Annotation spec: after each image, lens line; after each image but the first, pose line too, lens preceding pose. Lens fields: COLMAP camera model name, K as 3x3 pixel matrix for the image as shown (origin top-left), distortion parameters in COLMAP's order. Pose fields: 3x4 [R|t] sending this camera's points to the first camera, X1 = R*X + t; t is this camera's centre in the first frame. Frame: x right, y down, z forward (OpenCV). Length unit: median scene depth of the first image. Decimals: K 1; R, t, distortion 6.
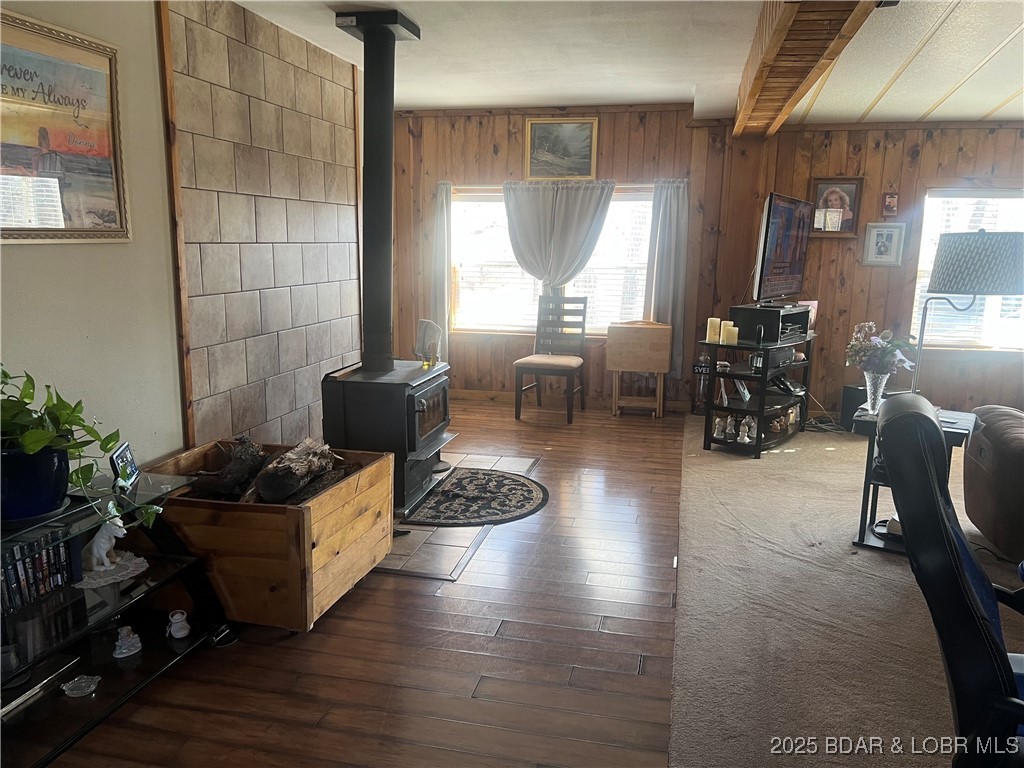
lens RADIAL K [[757.7, 0, 511.5], [0, 757.7, 384.1], [0, 0, 1]] dist [0.032188, -0.041012]
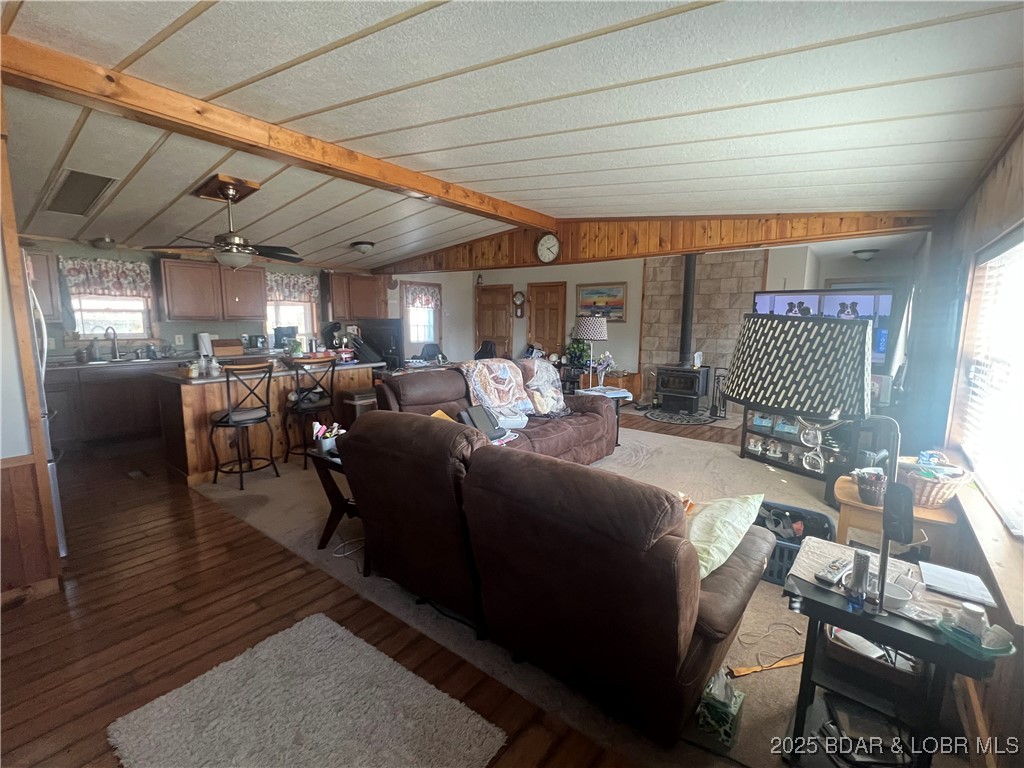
lens RADIAL K [[455.2, 0, 510.4], [0, 455.2, 383.1], [0, 0, 1]] dist [-0.000104, -0.000007]
pose [[-0.423661, 0.105830, -0.899617, 1.953475], [-0.180266, 0.963436, 0.198231, -0.215240], [0.887703, 0.246153, -0.389092, 1.305665]]
